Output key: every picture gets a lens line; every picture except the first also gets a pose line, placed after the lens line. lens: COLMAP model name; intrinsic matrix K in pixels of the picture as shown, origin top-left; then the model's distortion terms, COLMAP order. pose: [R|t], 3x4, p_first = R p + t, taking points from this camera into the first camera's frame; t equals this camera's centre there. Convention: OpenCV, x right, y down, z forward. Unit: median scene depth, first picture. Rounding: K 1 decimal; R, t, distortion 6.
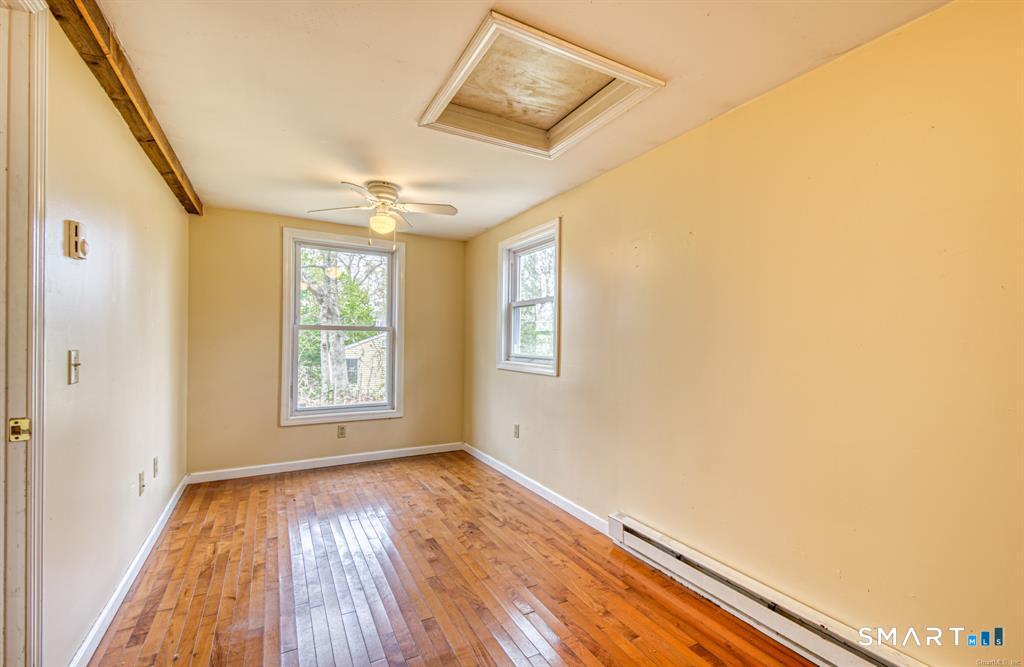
lens RADIAL K [[430.0, 0, 510.5], [0, 430.0, 339.1], [0, 0, 1]] dist [0.040016, -0.025675]
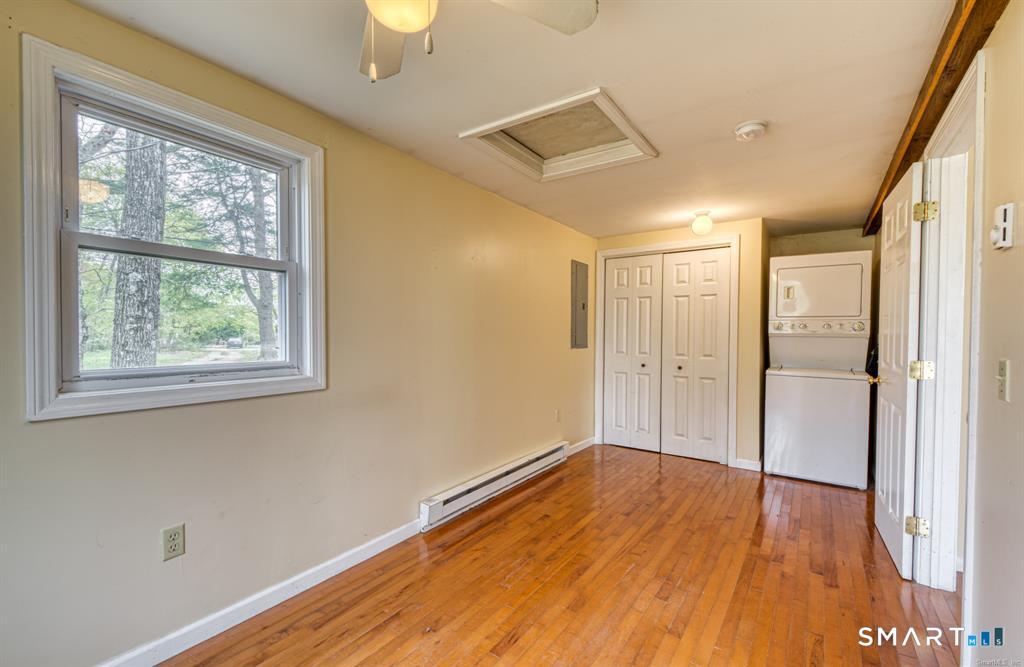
lens RADIAL K [[430.0, 0, 510.5], [0, 430.0, 339.1], [0, 0, 1]] dist [0.040016, -0.025675]
pose [[-0.436386, -0.029680, 0.899270, -0.564301], [-0.014363, 0.999558, 0.026020, -0.010293], [-0.899645, -0.001562, -0.436620, 0.948099]]
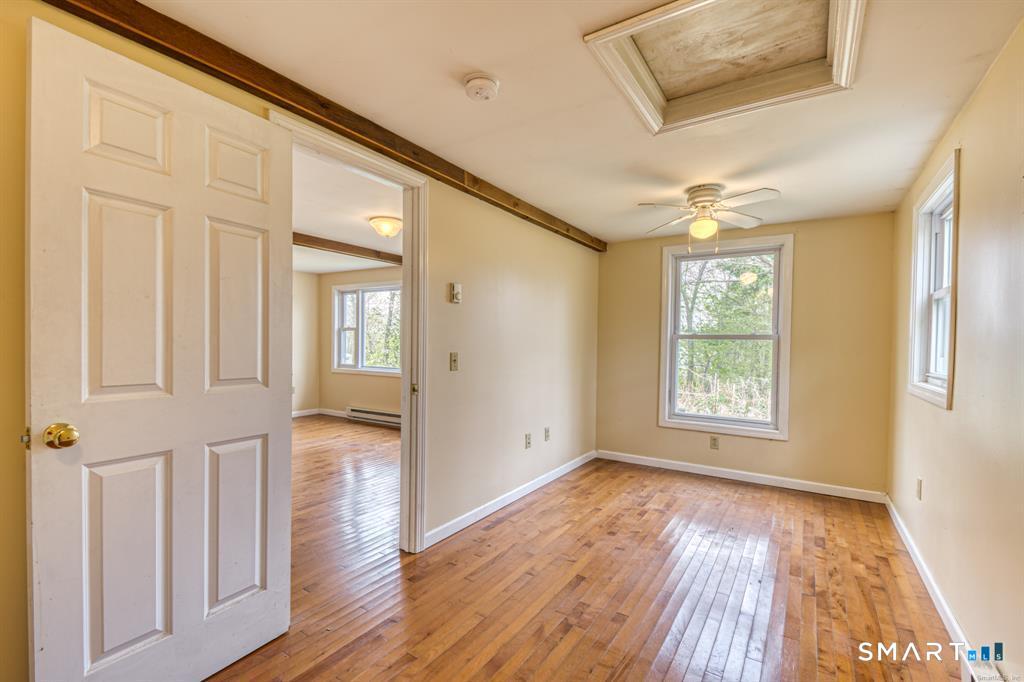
lens RADIAL K [[448.9, 0, 513.6], [0, 448.9, 348.4], [0, 0, 1]] dist [0.029252, -0.024833]
pose [[0.475889, 0.005737, -0.879486, 0.345981], [-0.006940, 0.999972, 0.002767, 0.000963], [0.879478, 0.004786, 0.475916, 0.134831]]
